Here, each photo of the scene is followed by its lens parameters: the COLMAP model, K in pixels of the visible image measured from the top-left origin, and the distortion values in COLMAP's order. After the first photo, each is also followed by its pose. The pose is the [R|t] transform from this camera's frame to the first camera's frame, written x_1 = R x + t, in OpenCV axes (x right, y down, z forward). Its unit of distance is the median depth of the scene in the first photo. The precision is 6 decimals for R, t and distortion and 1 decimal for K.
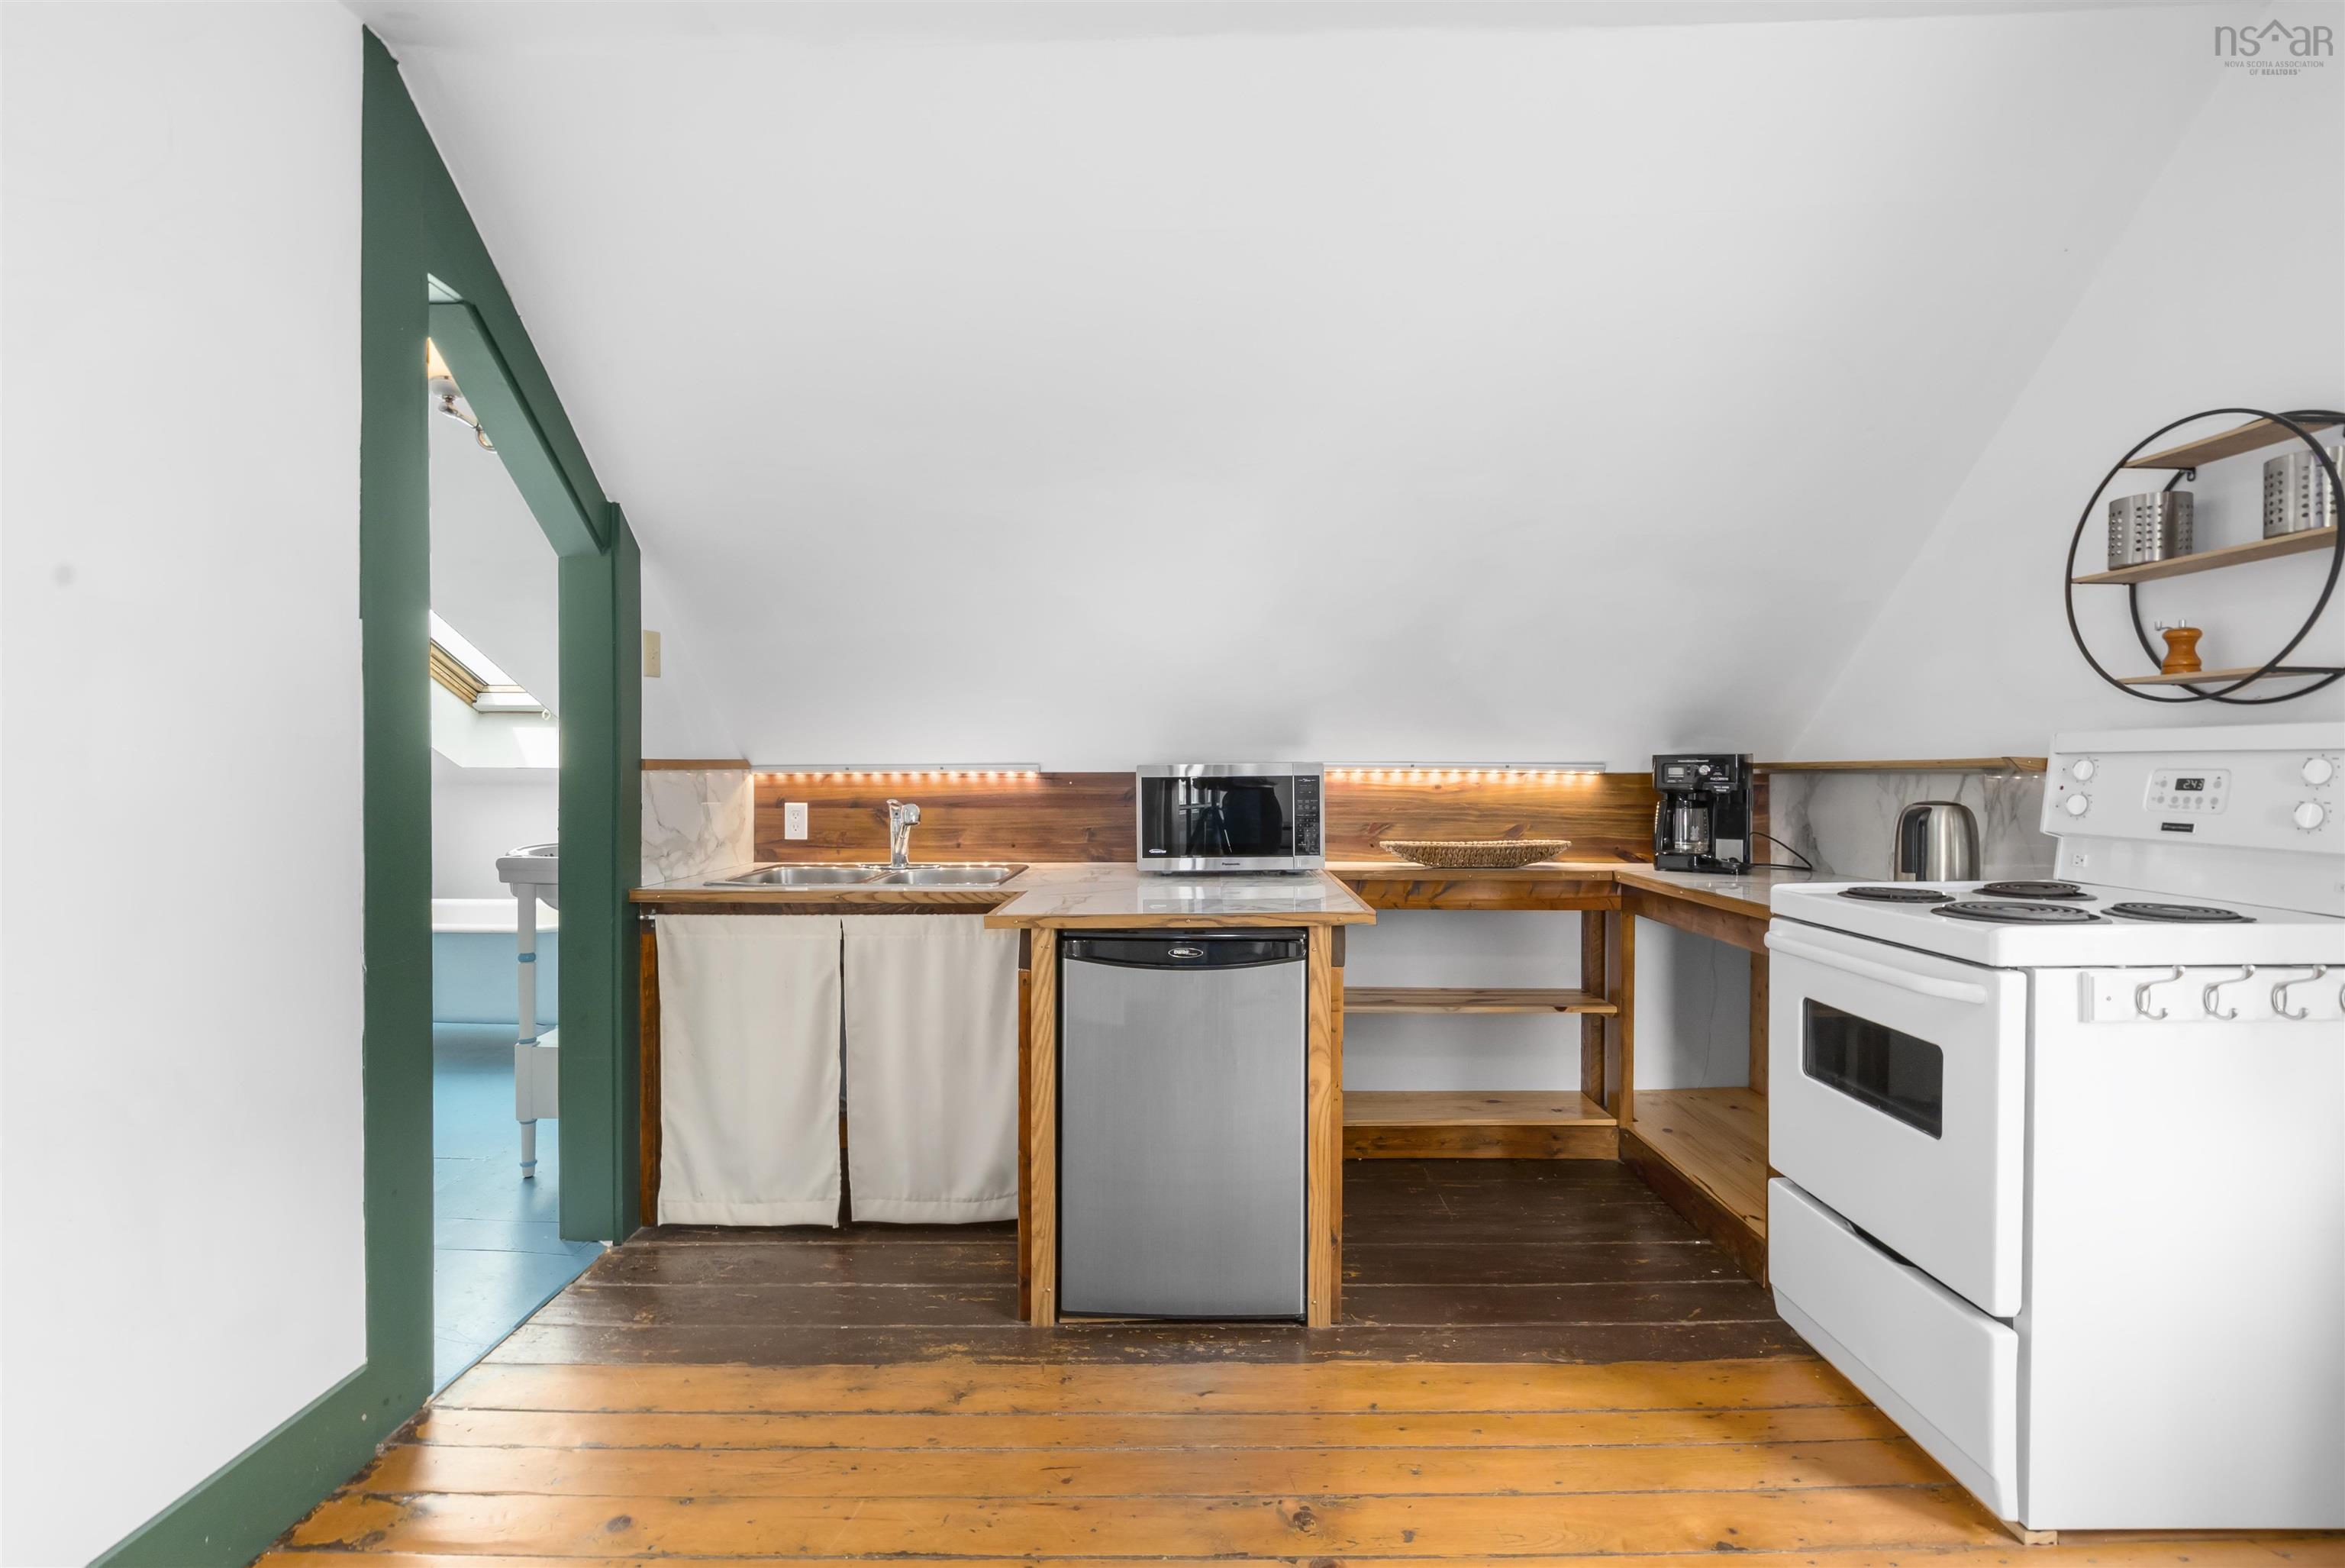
lens RADIAL K [[1039.5, 0, 1180.7], [0, 1039.5, 785.9], [0, 0, 1]] dist [-0.002615, -0.000562]
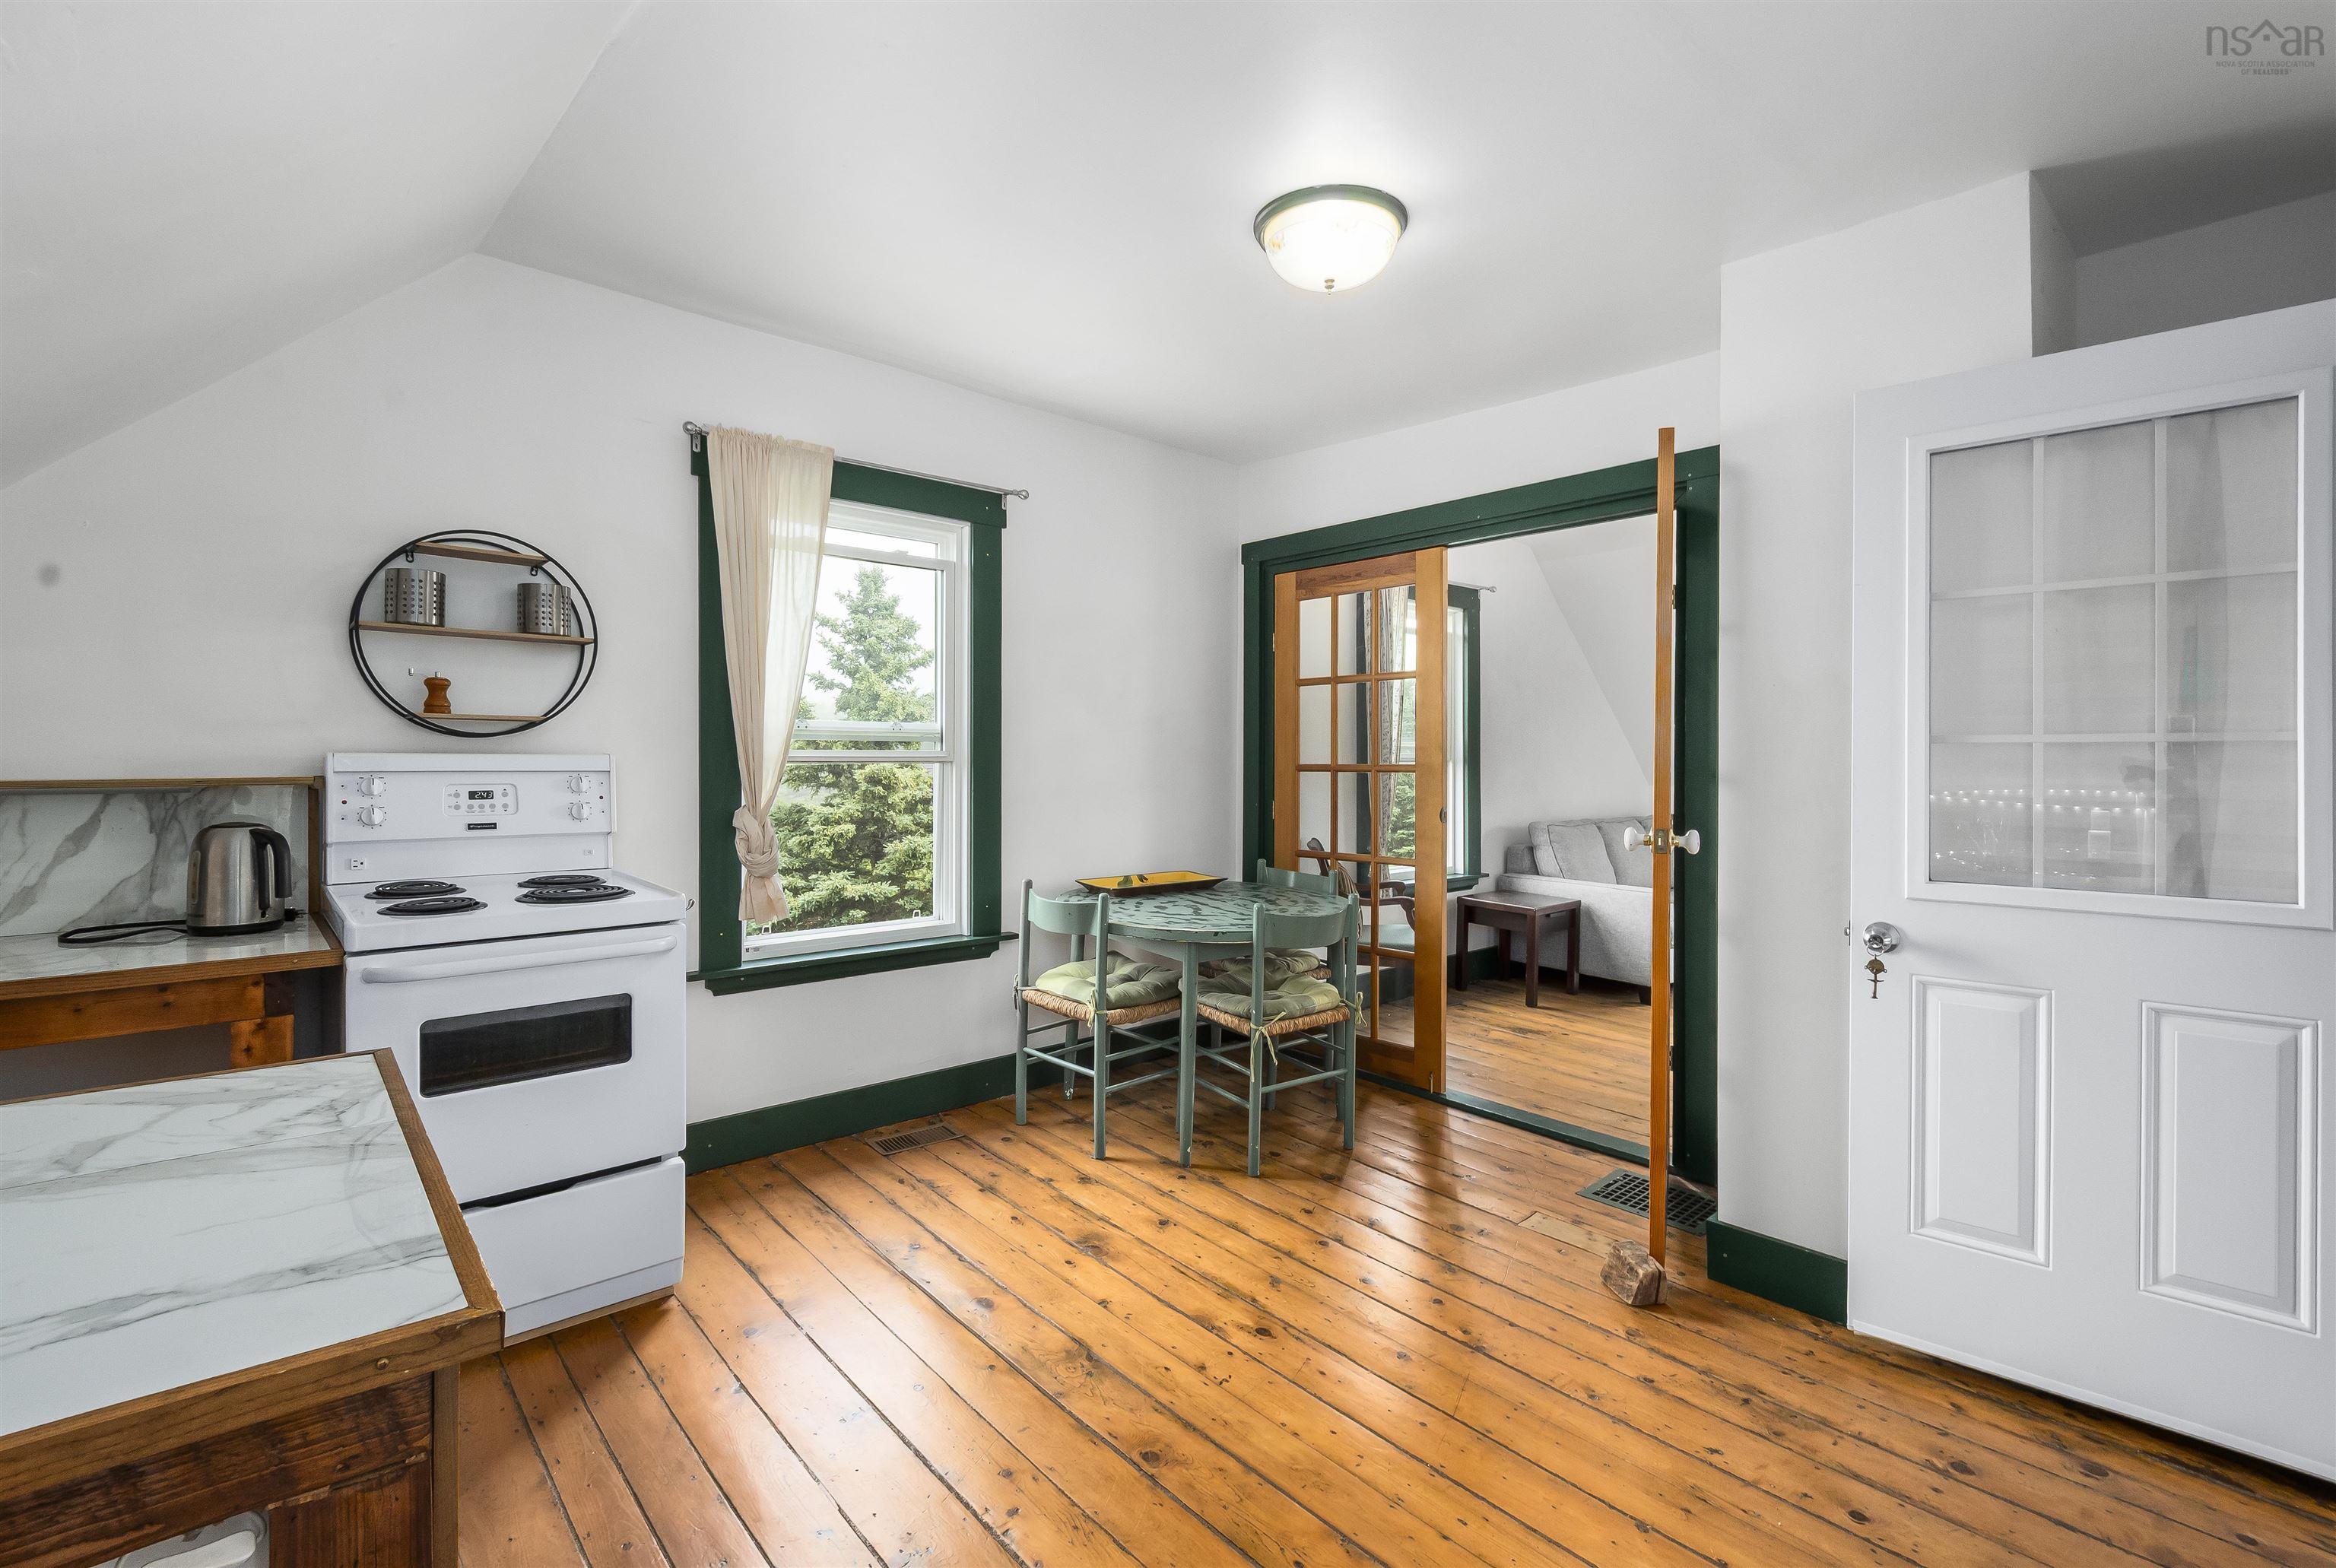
lens RADIAL K [[1035.5, 0, 1158.0], [0, 1035.5, 767.0], [0, 0, 1]] dist [-0.002615, -0.000562]
pose [[-0.661424, -0.011434, 0.749925, -0.565563], [0.007755, 0.999726, 0.022082, -0.052825], [-0.749972, 0.020421, -0.661154, 1.038927]]
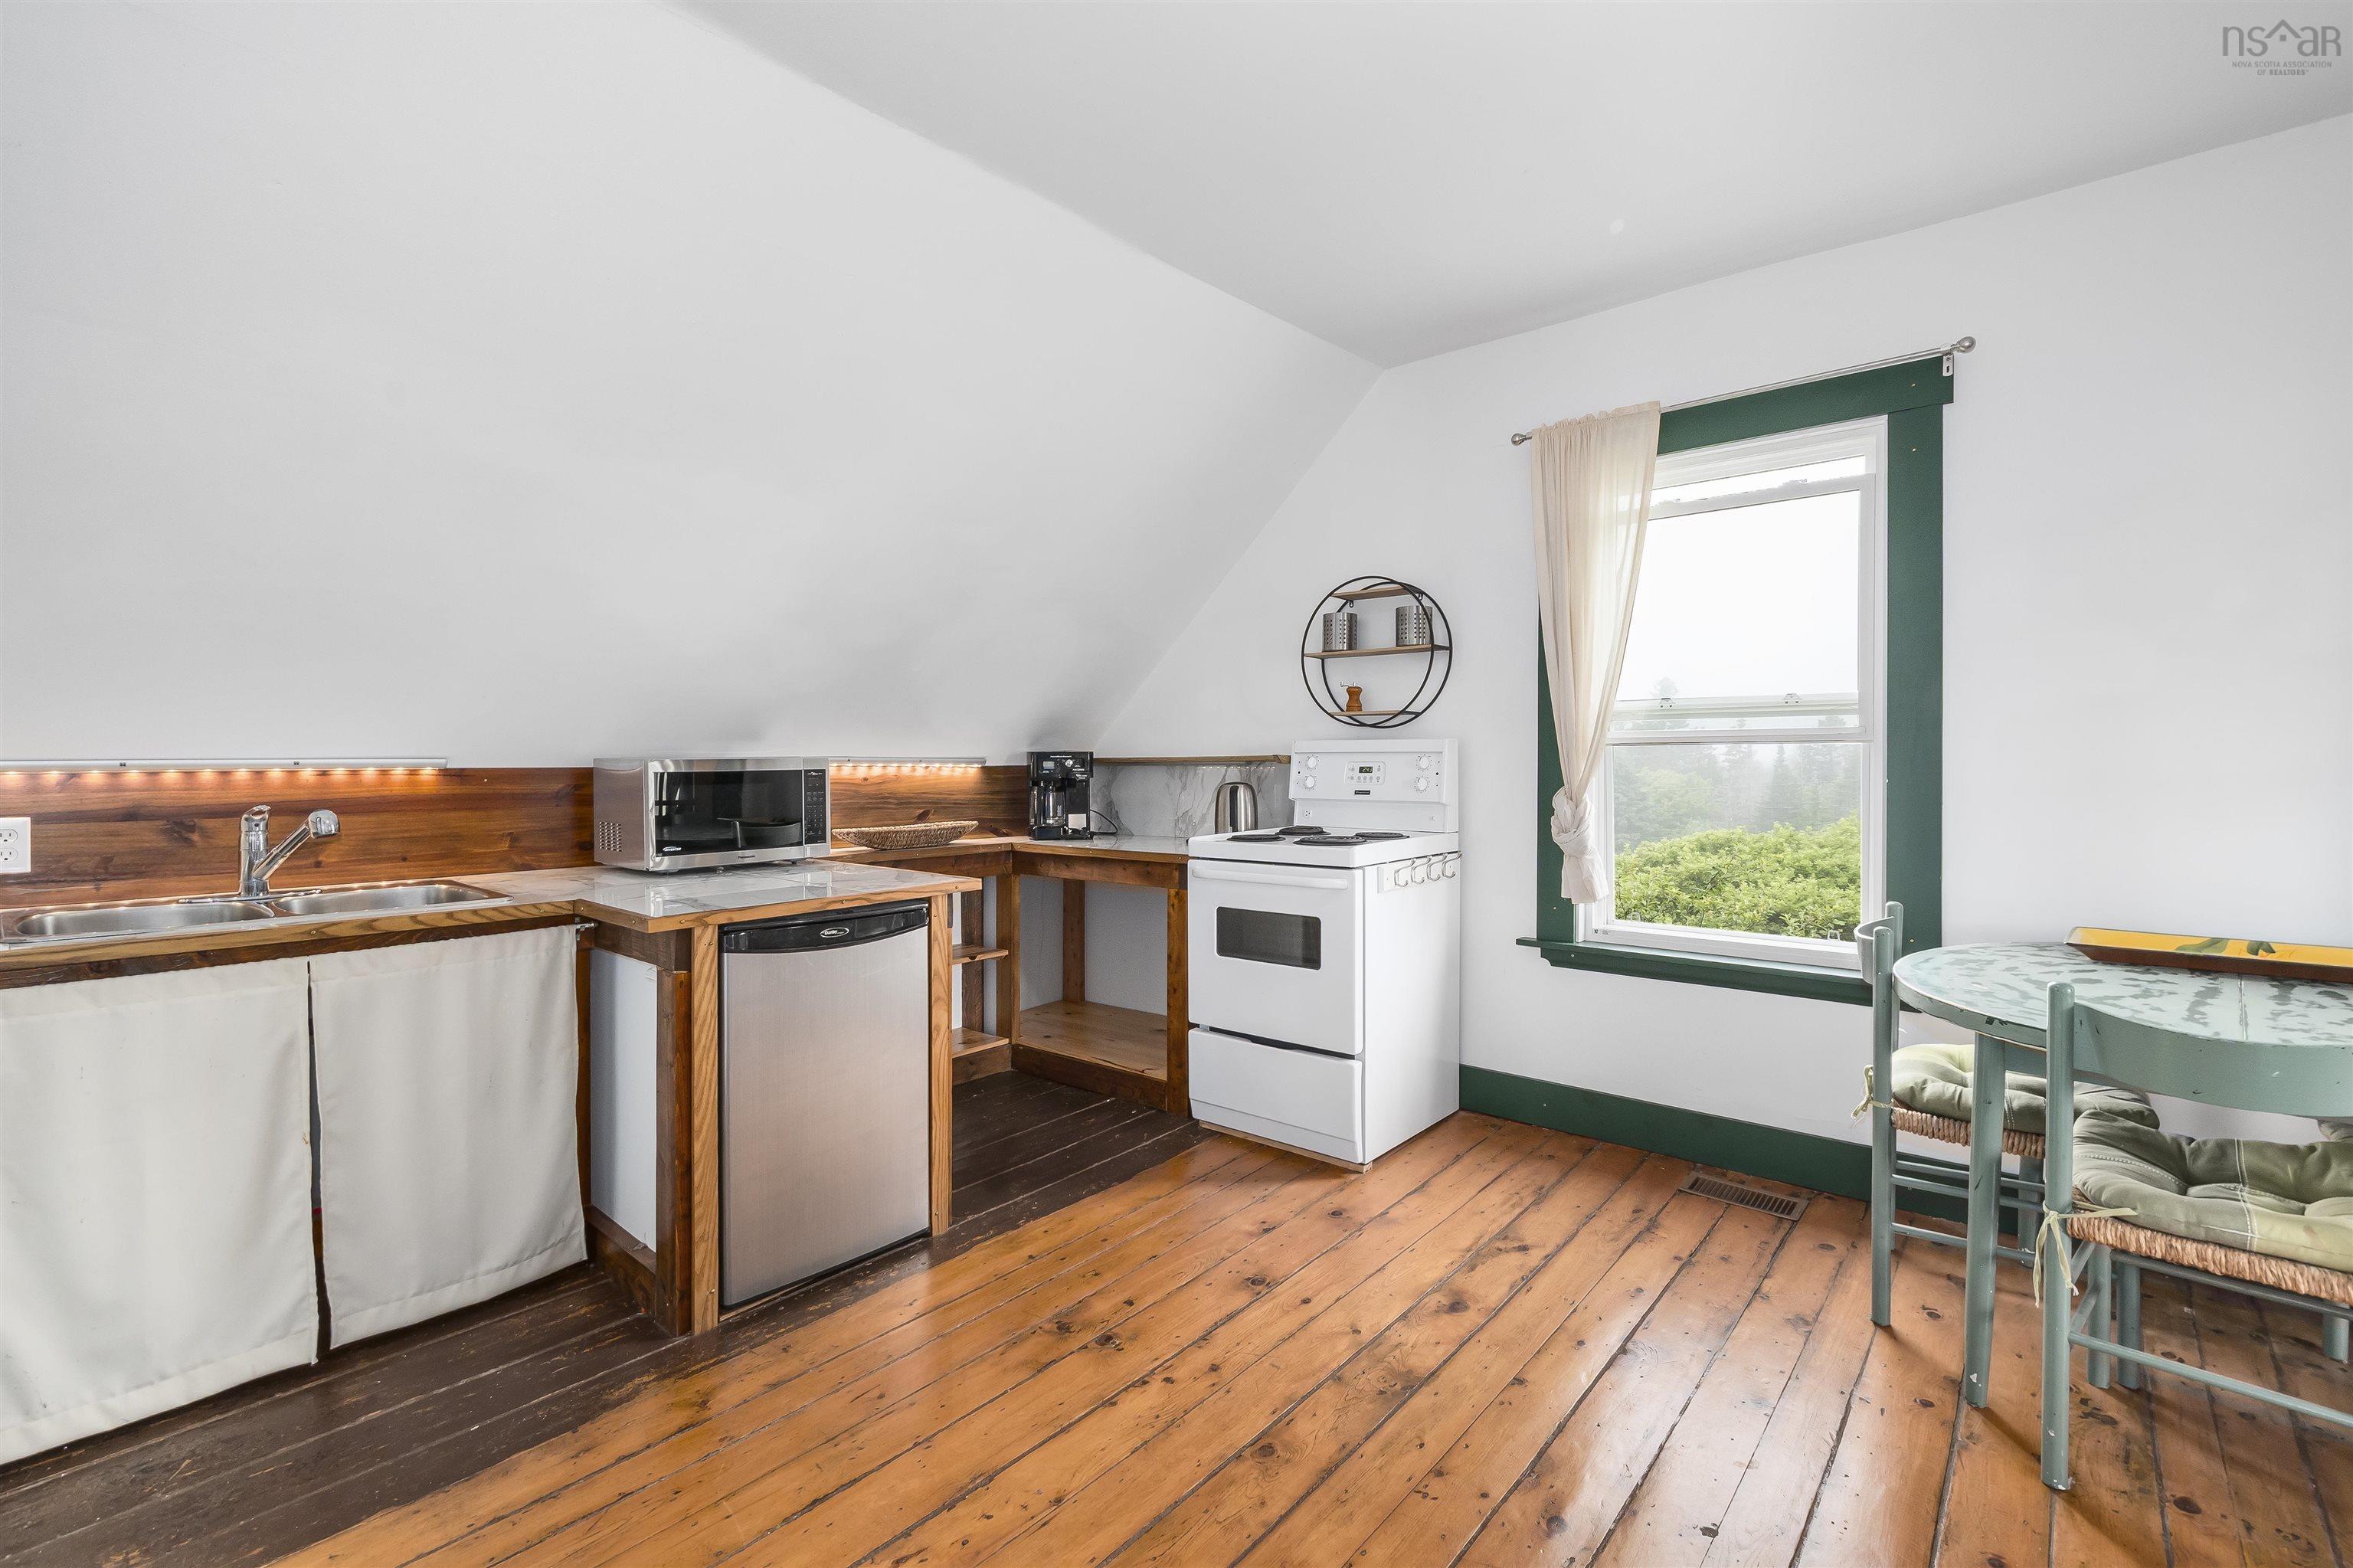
lens RADIAL K [[1042.5, 0, 1196.0], [0, 1042.5, 777.4], [0, 0, 1]] dist [-0.004403, -0.001589]
pose [[0.641683, -0.013491, 0.766851, -0.586180], [0.015329, 0.999871, 0.004764, -0.001080], [-0.766817, 0.008698, 0.641807, 0.007246]]
